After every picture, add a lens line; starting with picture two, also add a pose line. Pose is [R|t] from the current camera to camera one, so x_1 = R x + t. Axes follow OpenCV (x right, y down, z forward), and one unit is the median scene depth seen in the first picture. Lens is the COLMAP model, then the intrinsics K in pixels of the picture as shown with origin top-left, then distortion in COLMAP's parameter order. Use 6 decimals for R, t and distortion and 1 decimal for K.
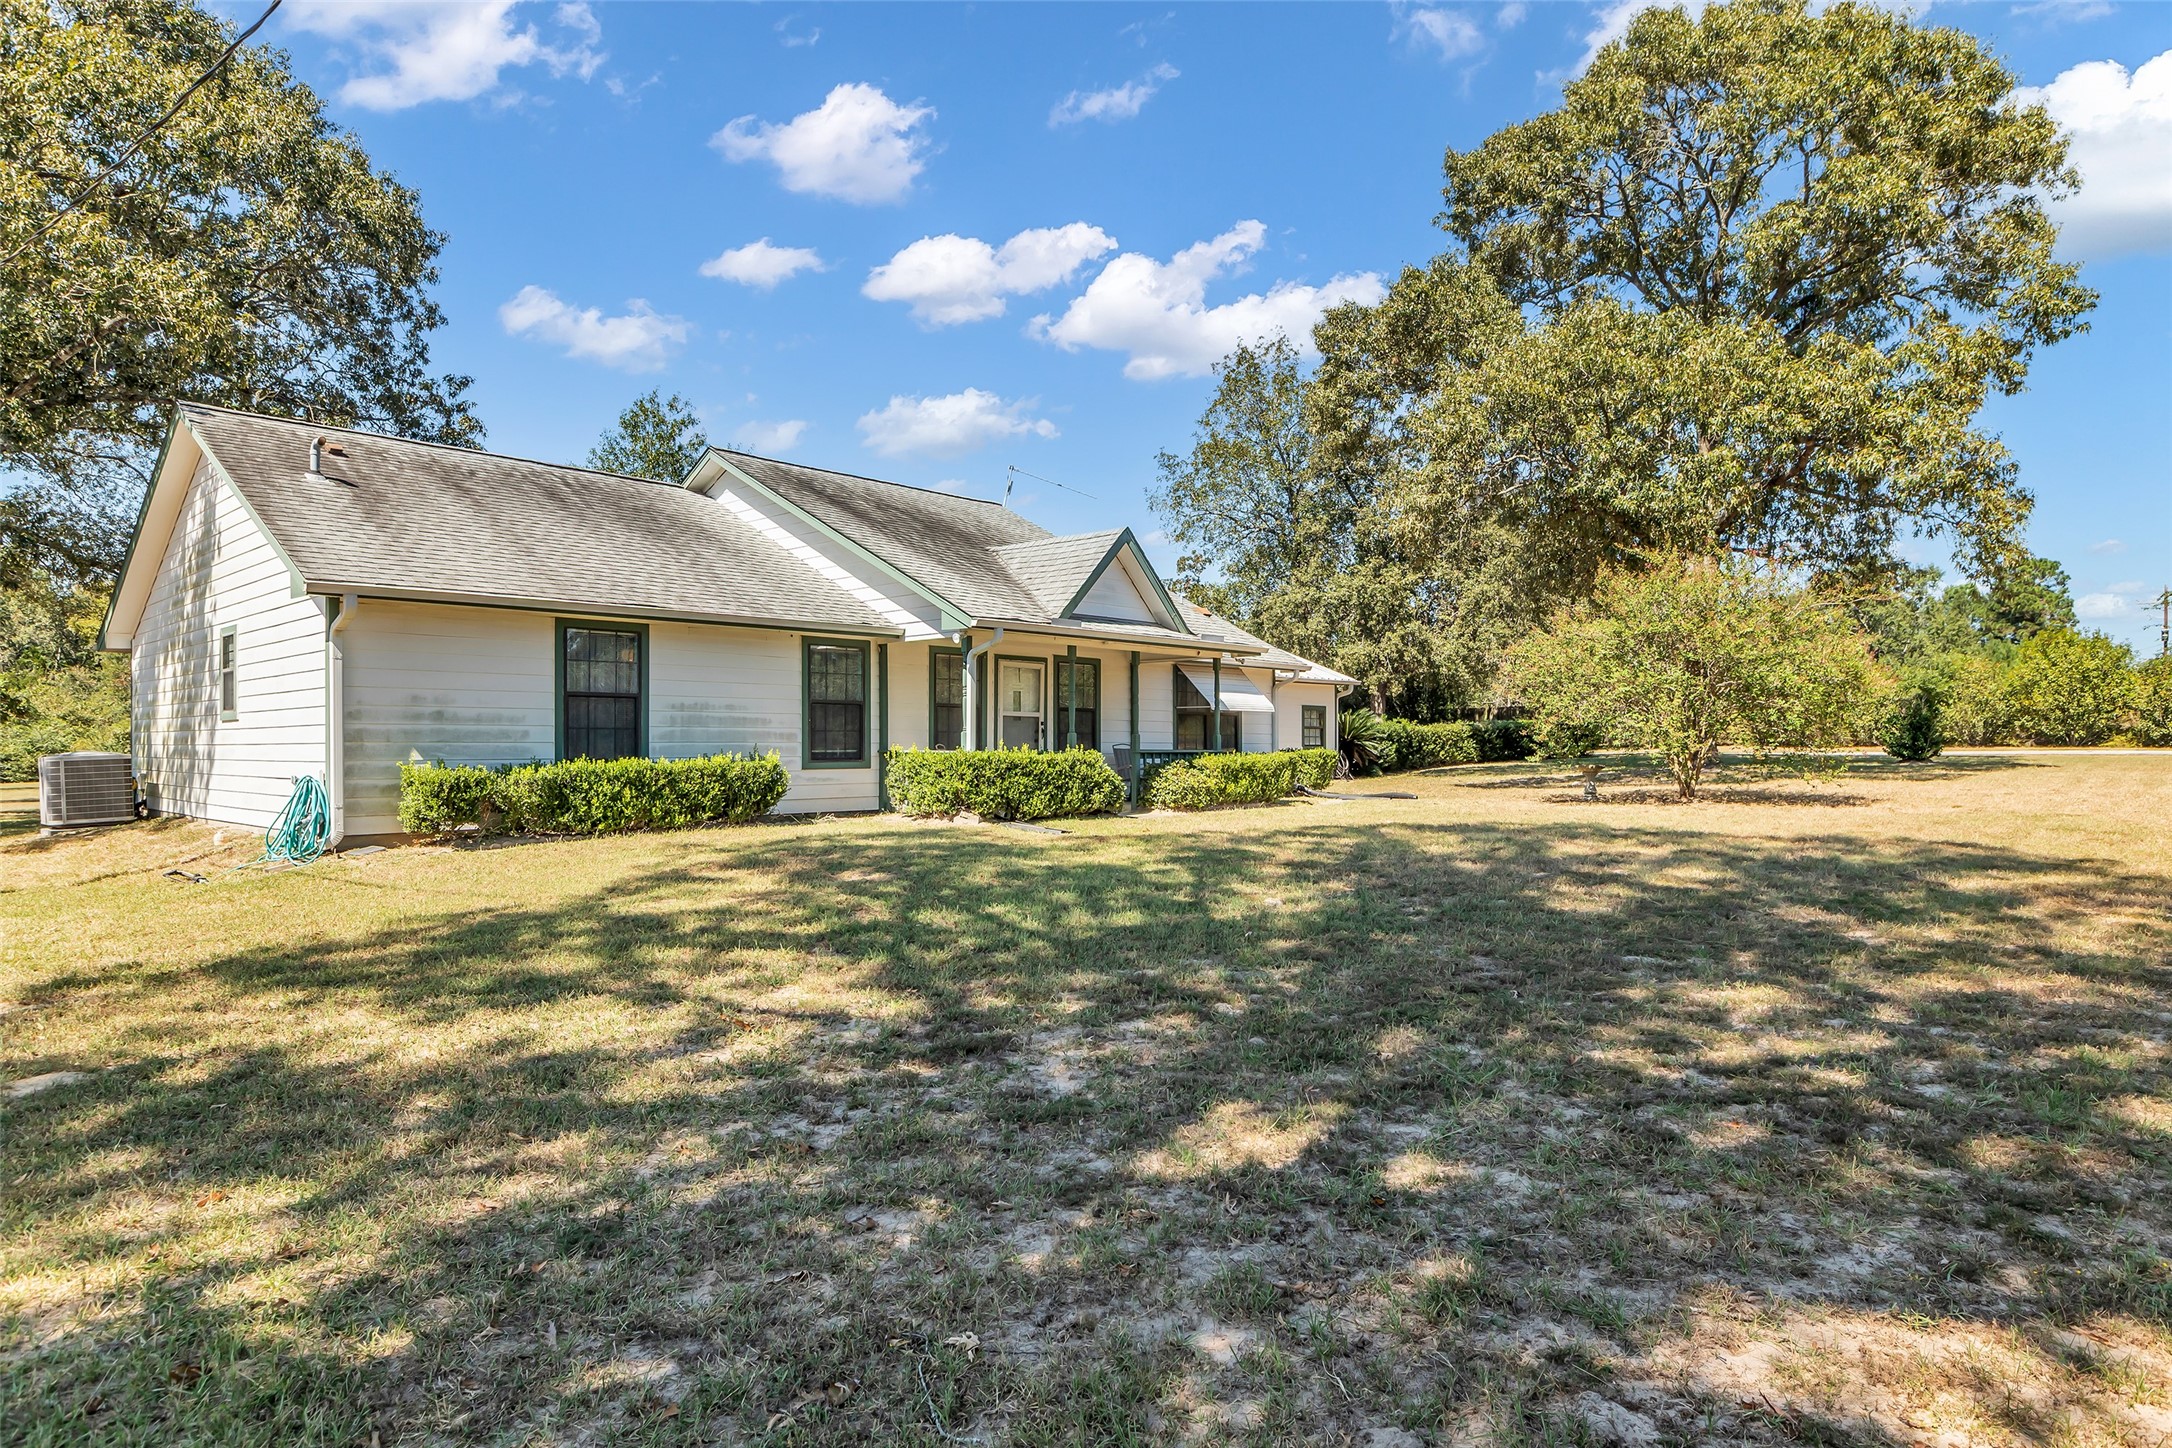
lens RADIAL K [[1516.3, 0, 1086.0], [0, 1516.3, 724.0], [0, 0, 1]] dist [0.001275, 0.000296]
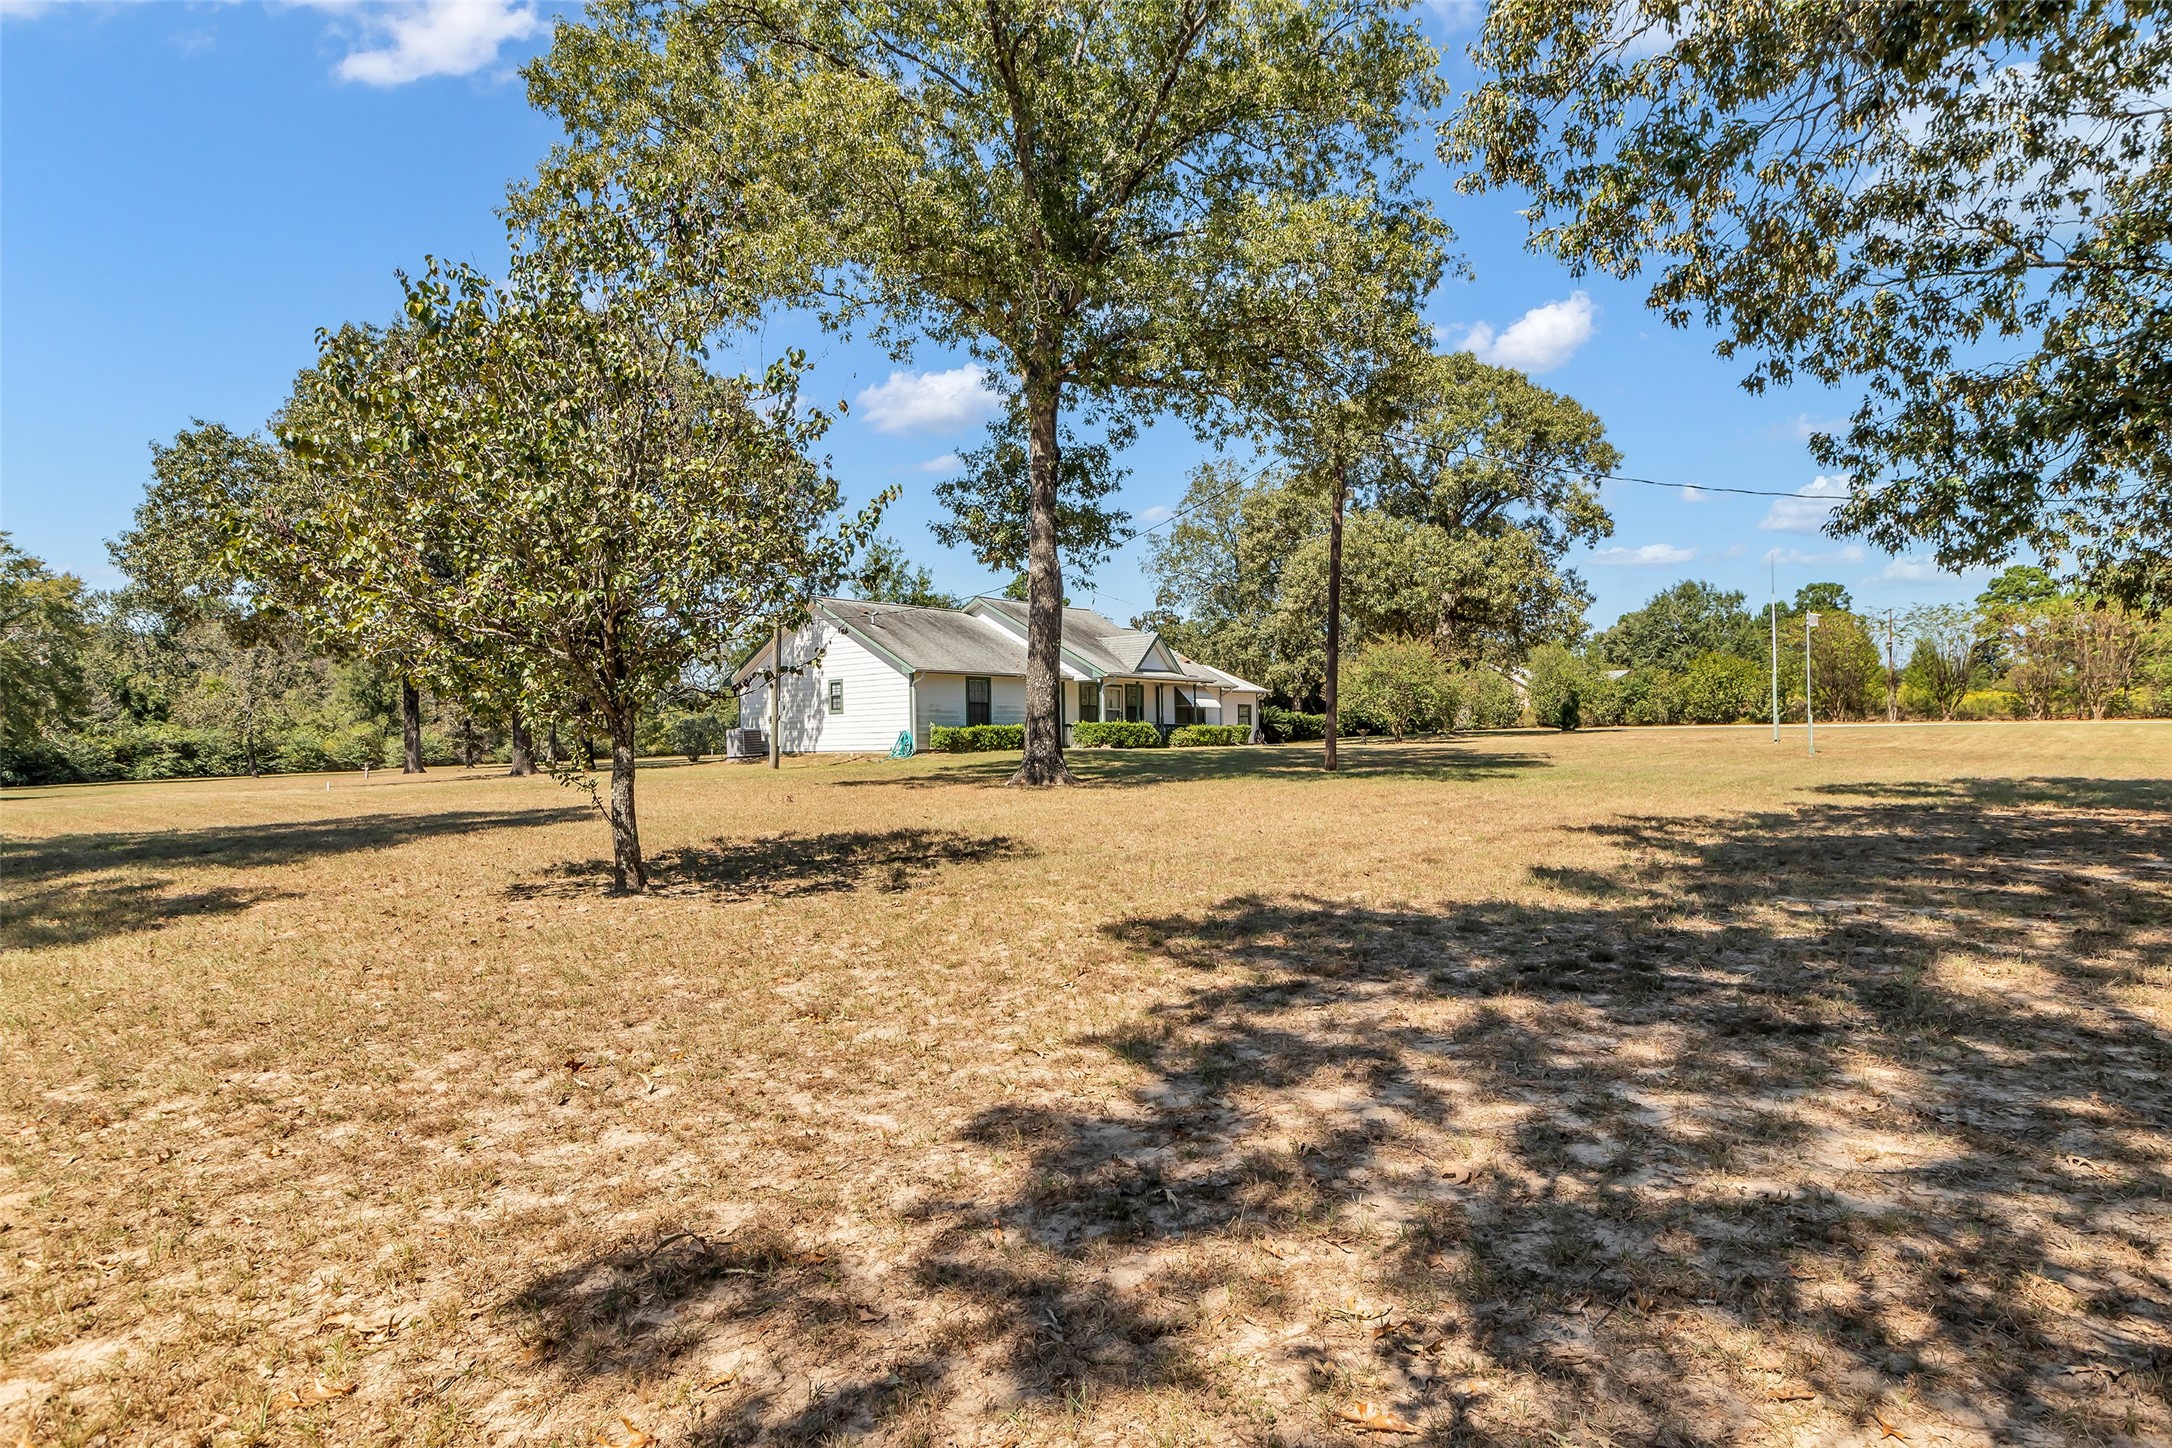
lens RADIAL K [[1249.5, 0, 1086.0], [0, 1249.5, 724.0], [0, 0, 1]] dist [-0.001334, -0.000128]
pose [[0.999910, -0.011662, 0.006651, -0.064289], [0.011650, 0.999931, 0.001803, 0.008093], [-0.006672, -0.001726, 0.999976, -0.627055]]
